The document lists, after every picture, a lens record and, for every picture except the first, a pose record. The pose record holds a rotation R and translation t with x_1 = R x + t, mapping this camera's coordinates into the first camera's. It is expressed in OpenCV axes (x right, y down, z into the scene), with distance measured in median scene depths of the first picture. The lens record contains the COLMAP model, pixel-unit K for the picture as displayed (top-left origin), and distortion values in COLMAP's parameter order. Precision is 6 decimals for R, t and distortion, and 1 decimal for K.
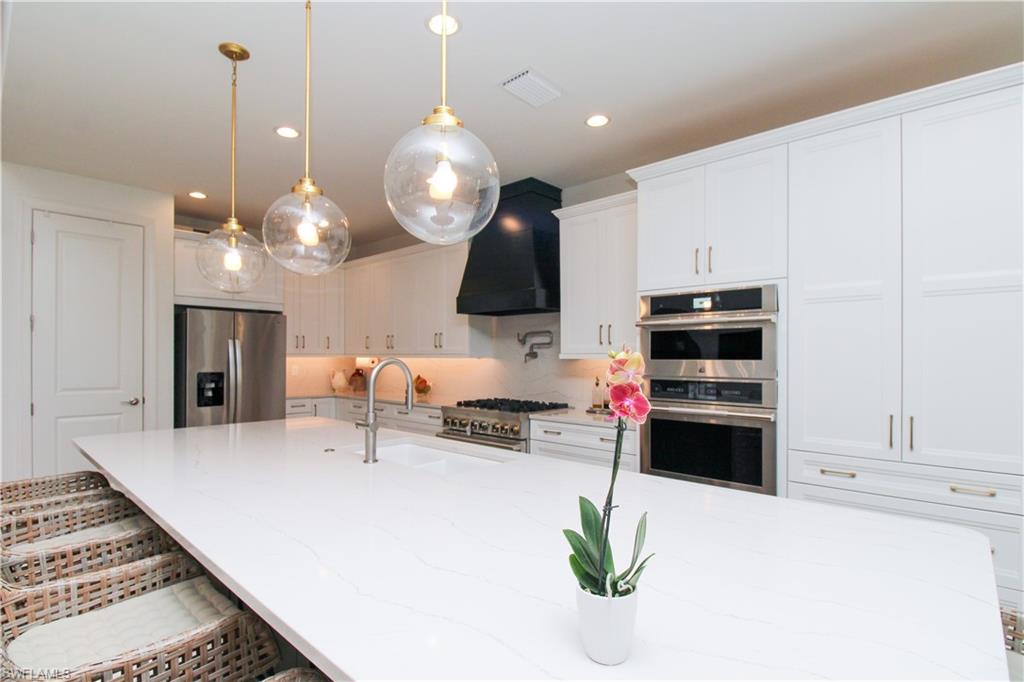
lens RADIAL K [[482.3, 0, 513.1], [0, 482.3, 359.4], [0, 0, 1]] dist [0.001732, -0.003813]
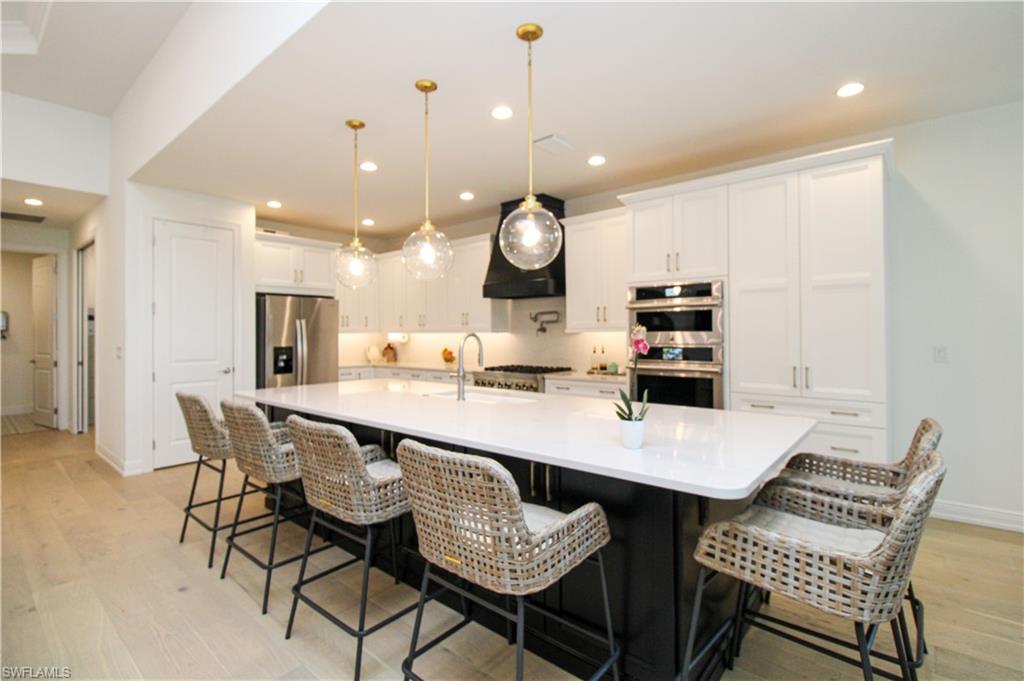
lens RADIAL K [[482.3, 0, 510.2], [0, 482.3, 335.7], [0, 0, 1]] dist [0.001732, -0.003813]
pose [[0.999130, -0.010446, 0.040364, -0.102409], [0.010443, 0.999945, 0.000300, 0.004606], [-0.040365, 0.000122, 0.999185, -0.283952]]
